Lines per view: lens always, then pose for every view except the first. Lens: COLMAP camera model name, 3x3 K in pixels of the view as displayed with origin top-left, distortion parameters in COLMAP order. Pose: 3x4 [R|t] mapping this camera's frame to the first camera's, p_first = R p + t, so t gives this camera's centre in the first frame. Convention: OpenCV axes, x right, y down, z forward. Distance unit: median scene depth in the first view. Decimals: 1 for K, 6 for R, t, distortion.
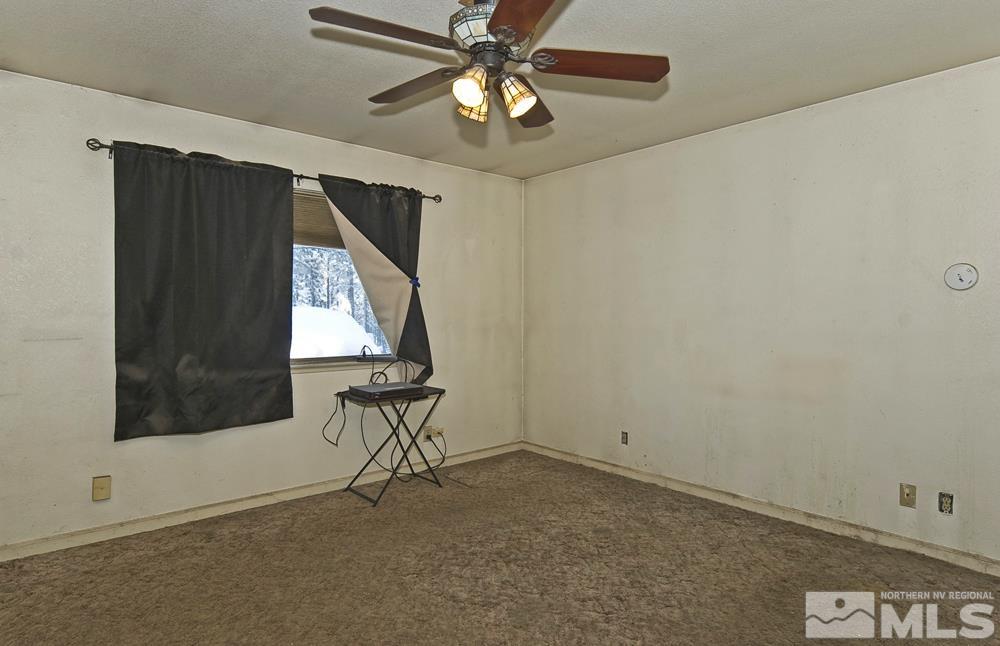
lens RADIAL K [[549.5, 0, 499.6], [0, 549.5, 321.2], [0, 0, 1]] dist [-0.002202, 0.000755]
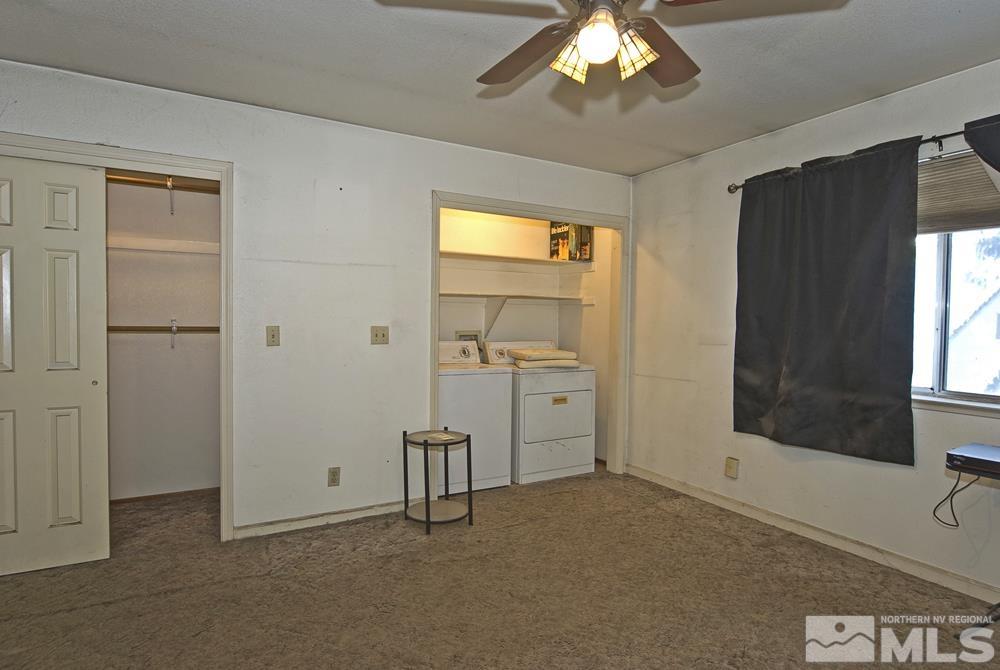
lens RADIAL K [[536.3, 0, 497.5], [0, 536.3, 334.3], [0, 0, 1]] dist [-0.015274, 0.000371]
pose [[-0.184593, 0.021981, -0.982569, 0.516355], [-0.028420, 0.999212, 0.027692, -0.010560], [0.982404, 0.033036, -0.183823, 0.669451]]
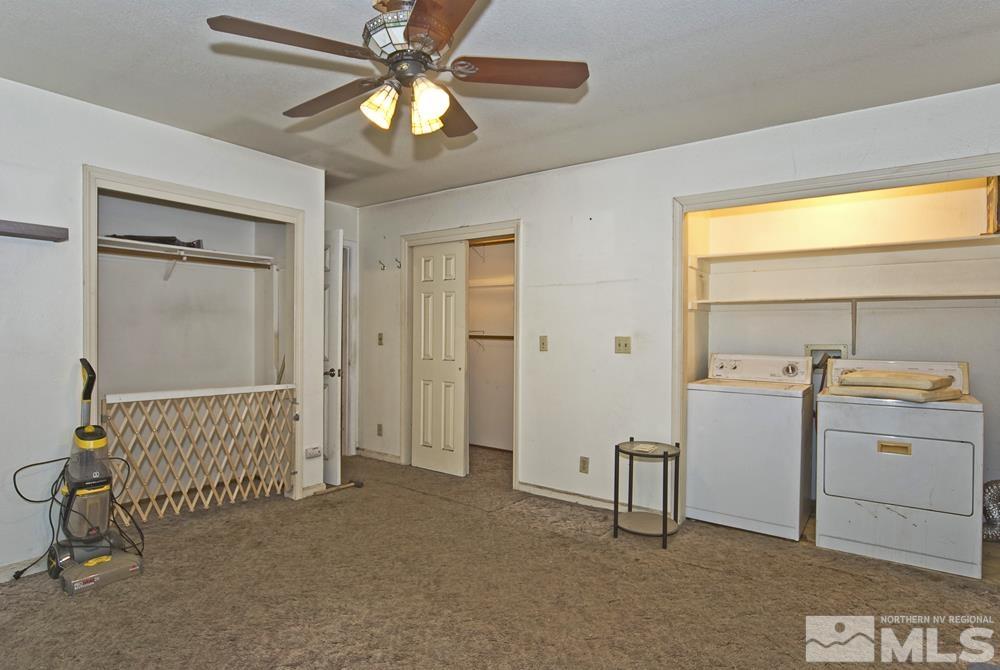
lens RADIAL K [[536.3, 0, 497.6], [0, 536.3, 331.7], [0, 0, 1]] dist [-0.015274, 0.000371]
pose [[-0.970799, -0.004522, -0.239854, 0.028473], [-0.010387, 0.999677, 0.023196, -0.025753], [0.239671, 0.025010, -0.970532, 1.324259]]
